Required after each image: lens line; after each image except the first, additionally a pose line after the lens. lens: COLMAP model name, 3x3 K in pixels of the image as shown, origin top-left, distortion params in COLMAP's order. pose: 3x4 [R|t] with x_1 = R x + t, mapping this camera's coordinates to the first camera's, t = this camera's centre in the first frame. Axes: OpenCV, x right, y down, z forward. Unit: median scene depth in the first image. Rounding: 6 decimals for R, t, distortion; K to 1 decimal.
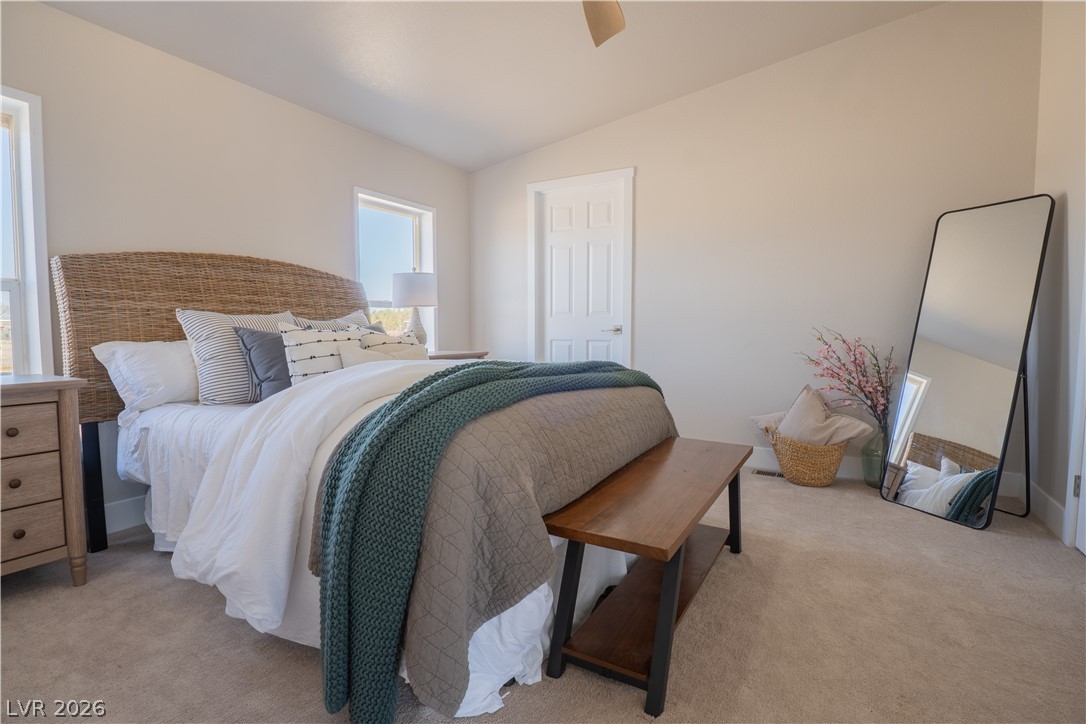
lens RADIAL K [[531.0, 0, 543.0], [0, 531.0, 362.0], [0, 0, 1]] dist [-0.046480, 0.010560]
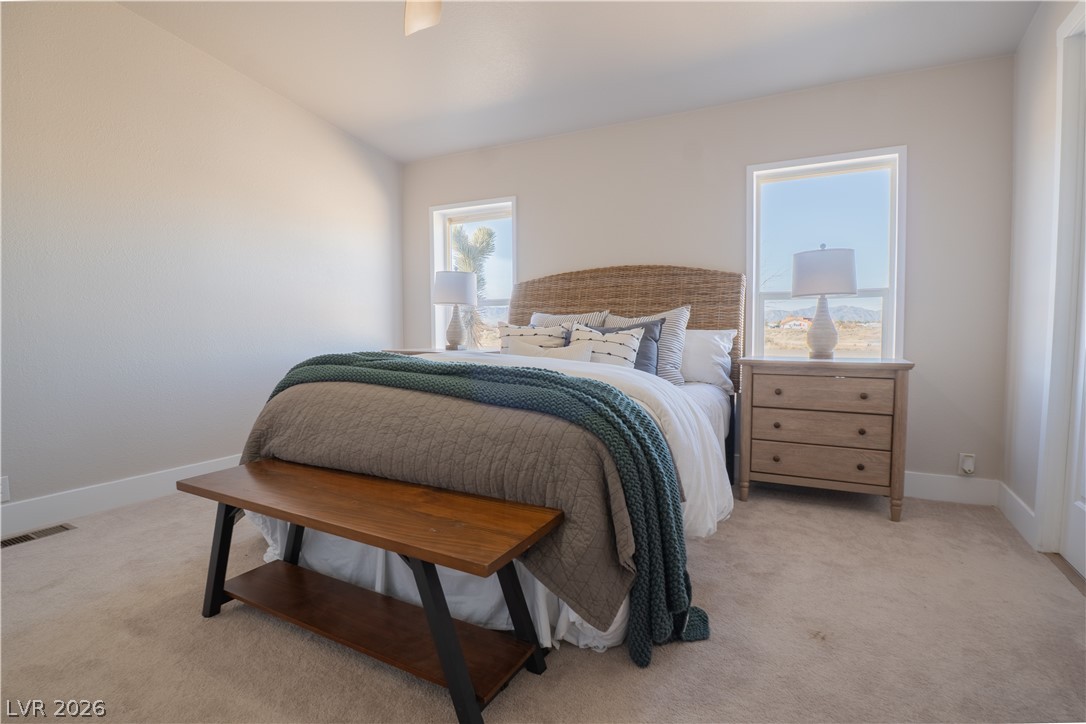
lens RADIAL K [[535.2, 0, 536.4], [0, 535.2, 363.2], [0, 0, 1]] dist [-0.047823, 0.009569]
pose [[0.015518, 0.077573, -0.996866, 0.819712], [-0.054205, 0.995585, 0.076629, -0.071560], [0.998409, 0.052846, 0.019654, 0.935056]]
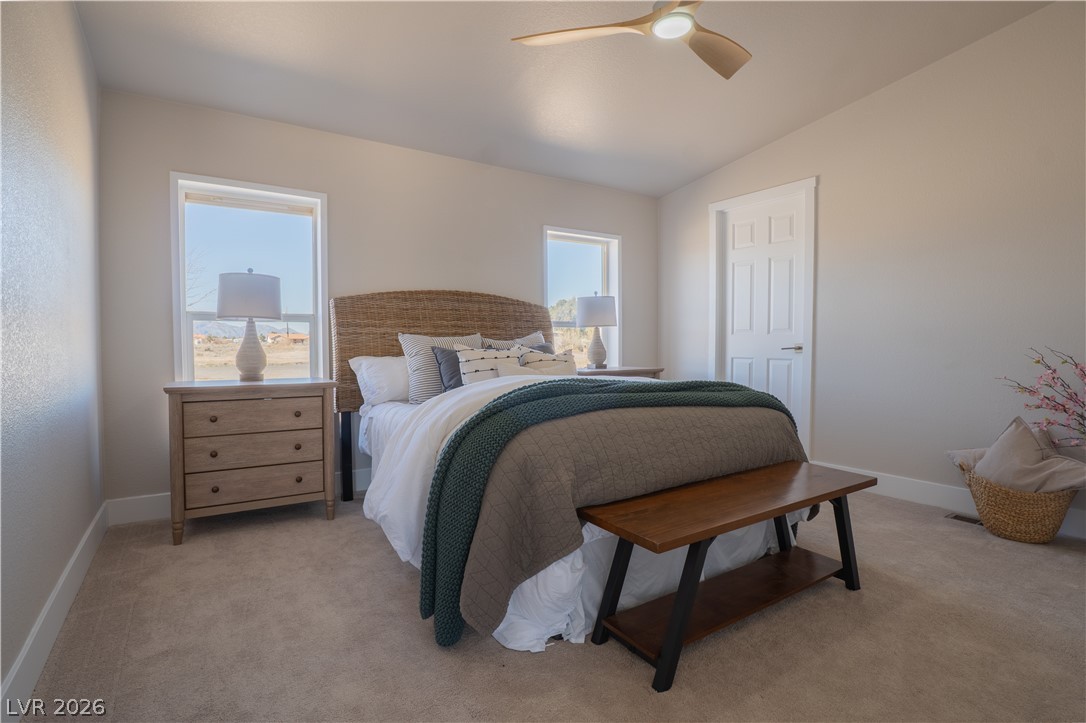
lens RADIAL K [[535.2, 0, 536.4], [0, 535.2, 362.7], [0, 0, 1]] dist [-0.047823, 0.009569]
pose [[0.891503, 0.017444, -0.452678, 0.251193], [-0.027987, 0.999470, -0.016603, -0.009879], [0.452149, 0.027471, 0.891519, -0.091937]]
